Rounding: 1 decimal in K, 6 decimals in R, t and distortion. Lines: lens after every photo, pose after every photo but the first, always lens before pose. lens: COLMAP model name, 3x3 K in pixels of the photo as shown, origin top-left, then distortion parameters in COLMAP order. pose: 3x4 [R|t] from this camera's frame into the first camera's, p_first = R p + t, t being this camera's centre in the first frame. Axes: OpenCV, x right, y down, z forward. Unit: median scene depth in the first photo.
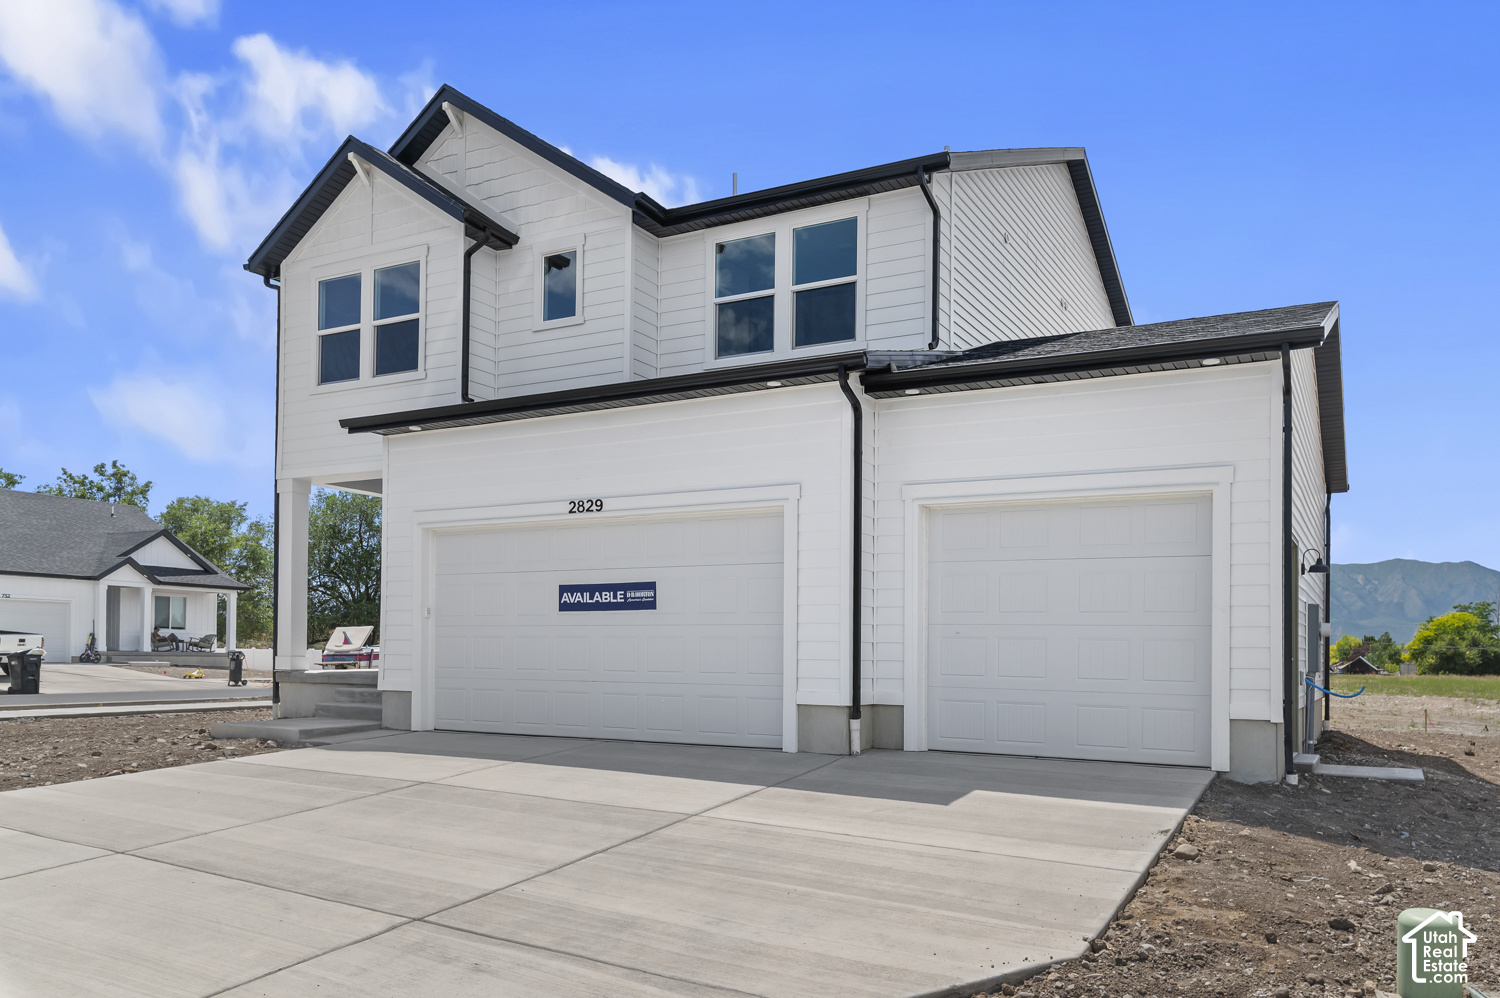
lens RADIAL K [[1032.2, 0, 750.0], [0, 1032.2, 499.0], [0, 0, 1]] dist [-0.005483, -0.000239]
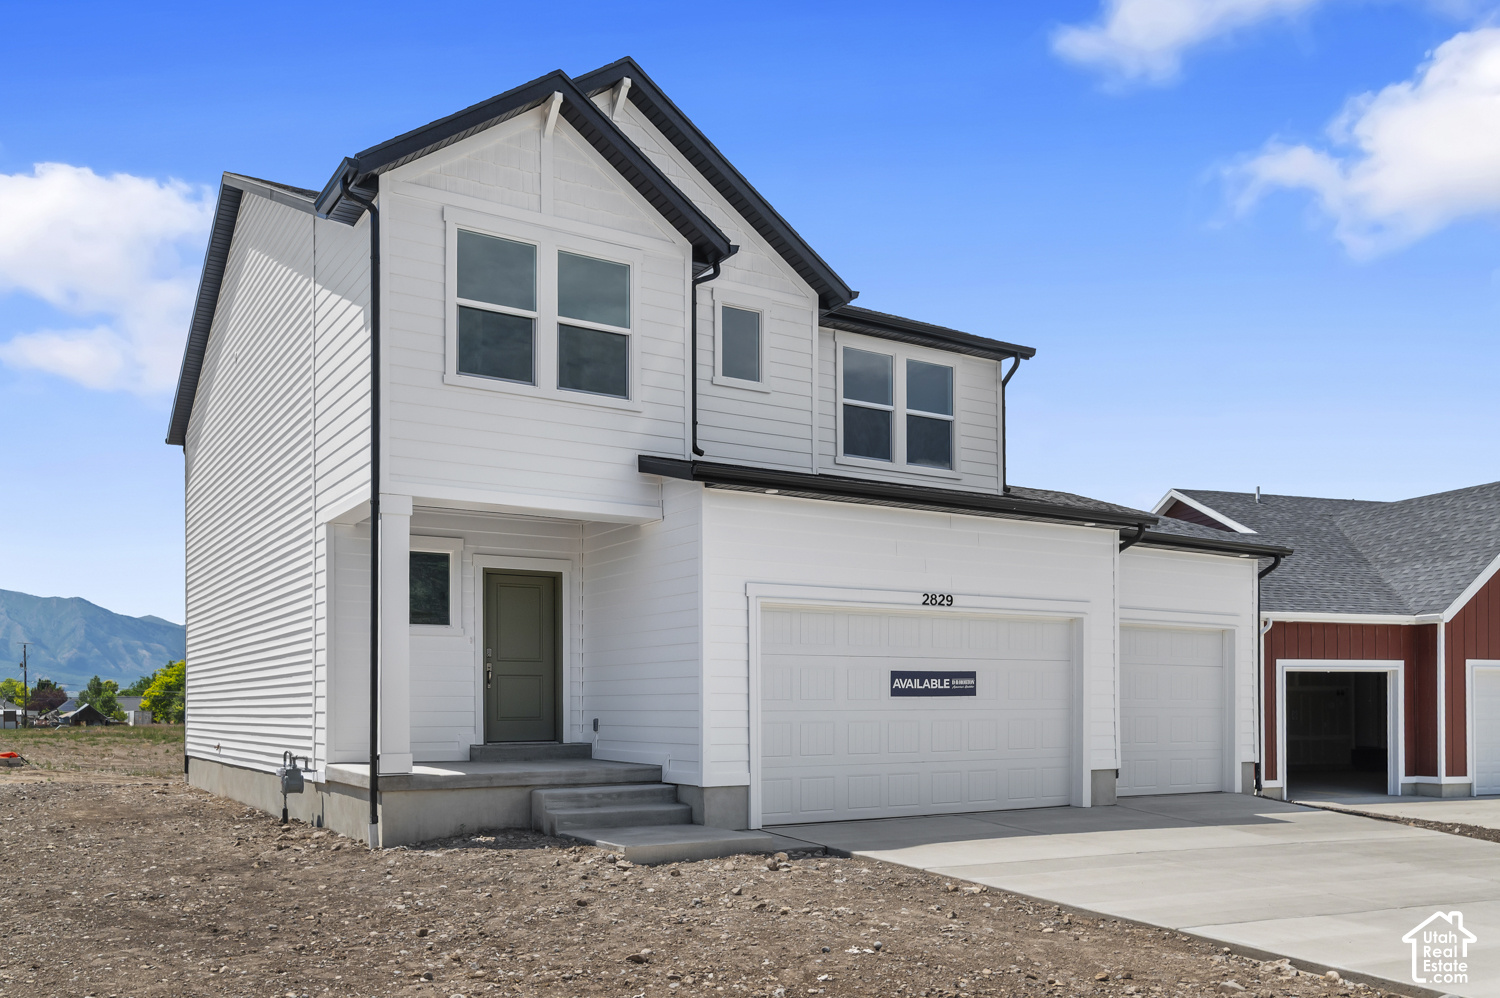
lens RADIAL K [[1297.7, 0, 750.2], [0, 1297.7, 531.1], [0, 0, 1]] dist [0.006469, 0.002079]
pose [[0.497739, 0.118149, 0.859242, -1.419774], [-0.107625, 0.991435, -0.073981, 0.056775], [-0.860623, -0.055652, 0.506192, 0.476139]]
